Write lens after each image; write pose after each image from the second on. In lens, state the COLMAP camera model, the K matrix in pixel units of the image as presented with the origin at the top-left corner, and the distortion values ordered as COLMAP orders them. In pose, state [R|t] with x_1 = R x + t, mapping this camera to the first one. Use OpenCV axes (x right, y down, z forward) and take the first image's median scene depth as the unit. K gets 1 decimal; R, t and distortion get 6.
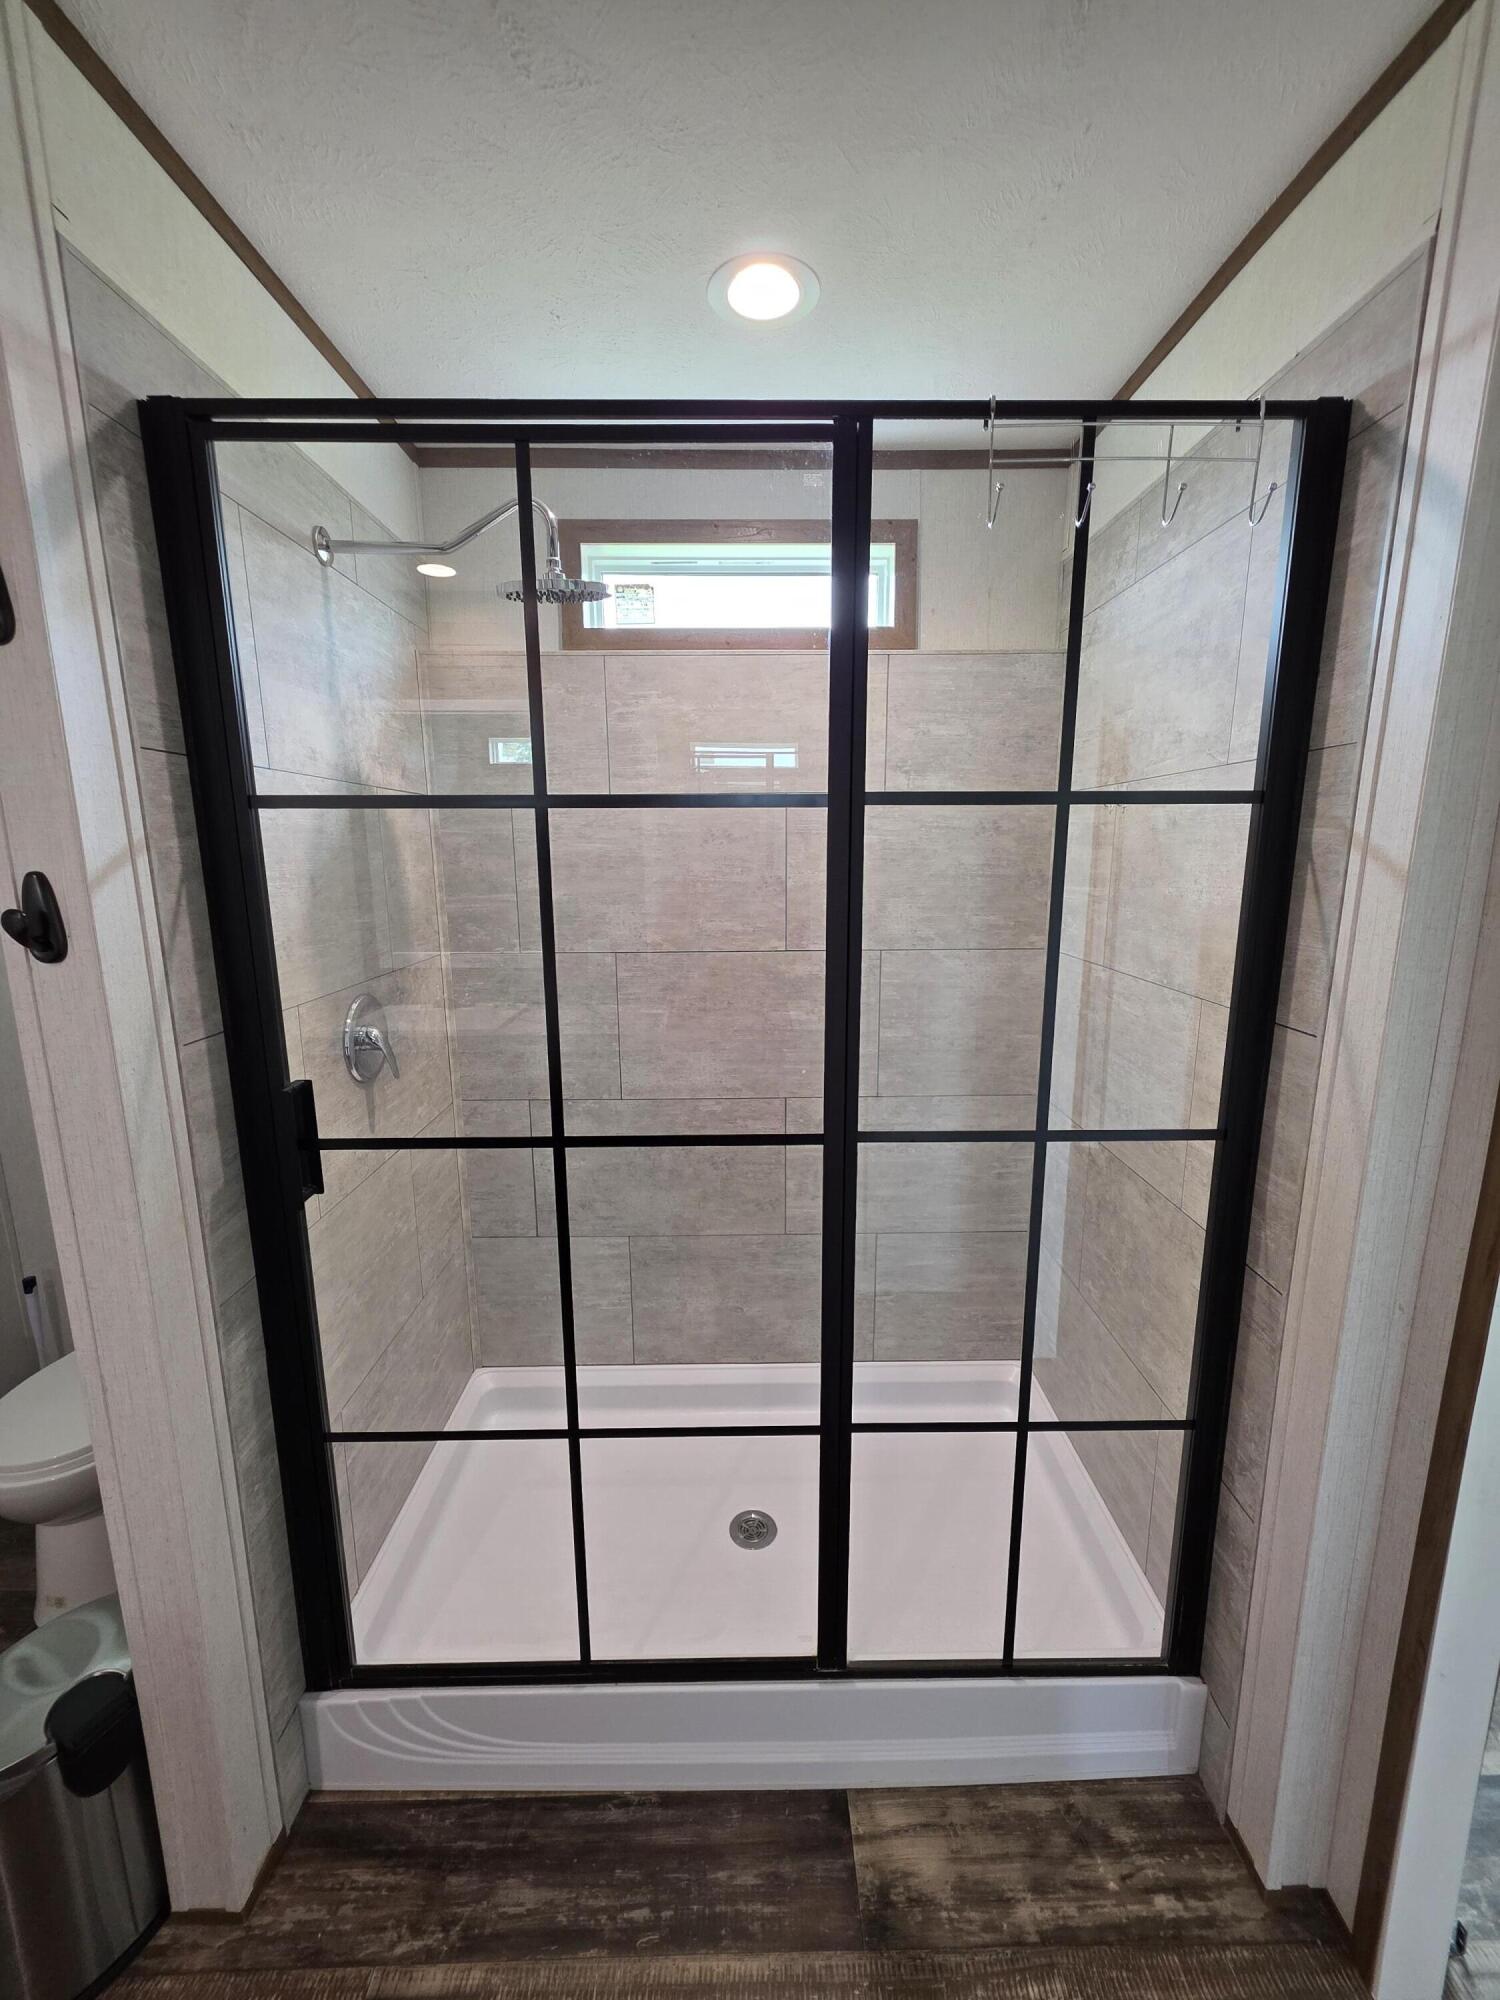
lens RADIAL K [[800.9, 0, 754.5], [0, 800.9, 1000.8], [0, 0, 1]] dist [-0.000072, 0.001050]
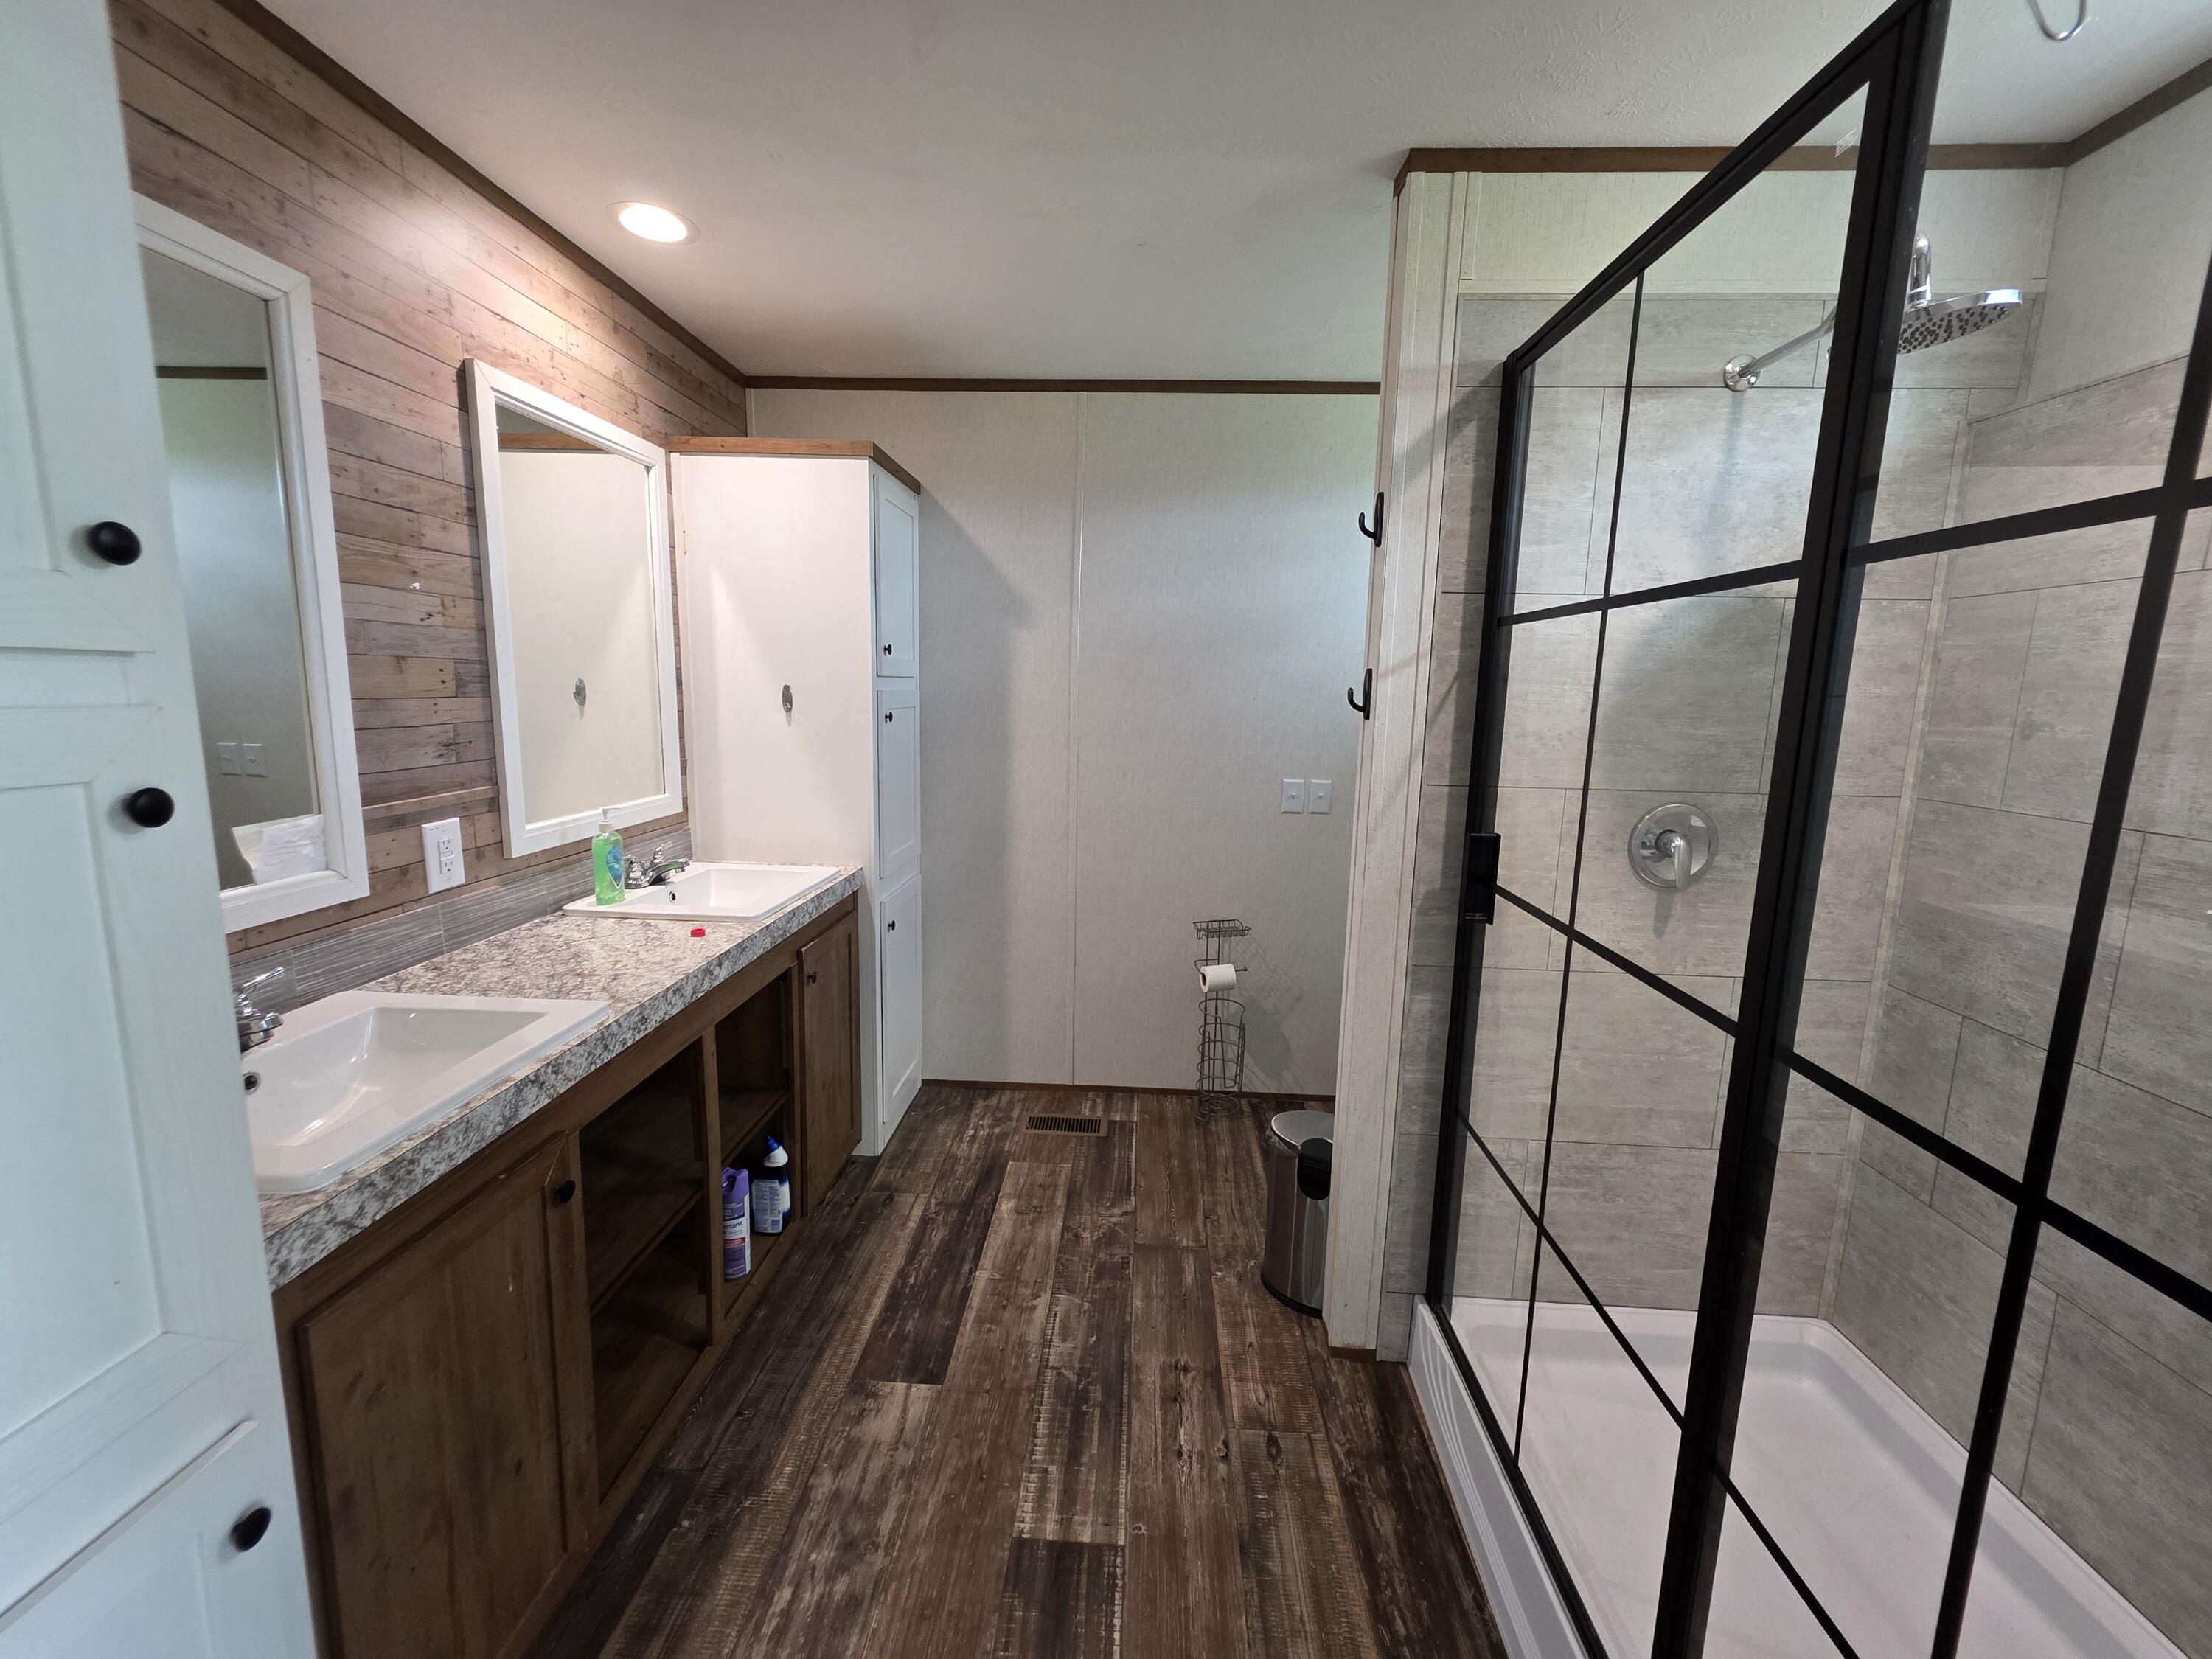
lens RADIAL K [[896.4, 0, 1119.7], [0, 896.4, 827.4], [0, 0, 1]] dist [-0.008019, 0.002611]
pose [[-0.057967, 0.158512, -0.985654, 0.910067], [-0.205792, 0.964212, 0.167167, -0.027699], [0.976877, 0.212530, -0.023272, 0.434429]]
